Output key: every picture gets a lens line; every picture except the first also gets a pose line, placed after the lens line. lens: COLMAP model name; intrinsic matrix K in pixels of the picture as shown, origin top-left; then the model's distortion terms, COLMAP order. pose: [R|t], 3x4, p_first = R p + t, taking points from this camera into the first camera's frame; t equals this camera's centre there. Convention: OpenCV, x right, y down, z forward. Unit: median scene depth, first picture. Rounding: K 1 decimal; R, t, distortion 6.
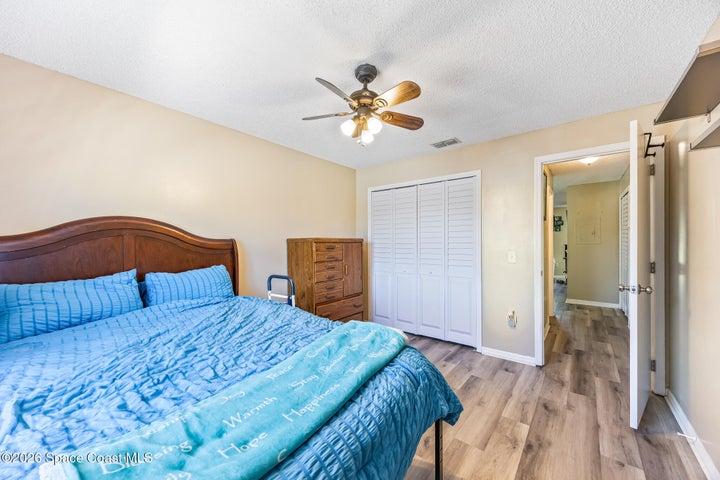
lens RADIAL K [[270.1, 0, 358.6], [0, 270.1, 242.9], [0, 0, 1]] dist [0.001402, 0.000036]
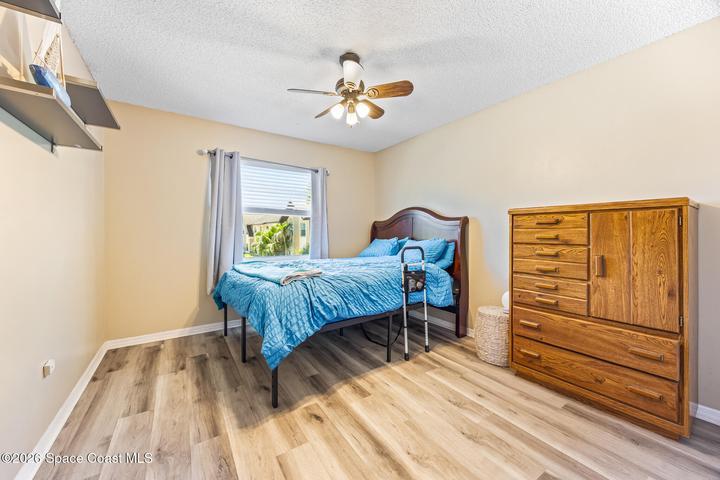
lens RADIAL K [[272.8, 0, 360.0], [0, 272.8, 240.0], [0, 0, 1]] dist [0.000392, -0.000009]
pose [[-0.290312, 0.010366, -0.956876, 0.615234], [-0.006522, 0.999897, 0.012811, 0.053034], [0.956910, 0.009960, -0.290214, 0.774180]]
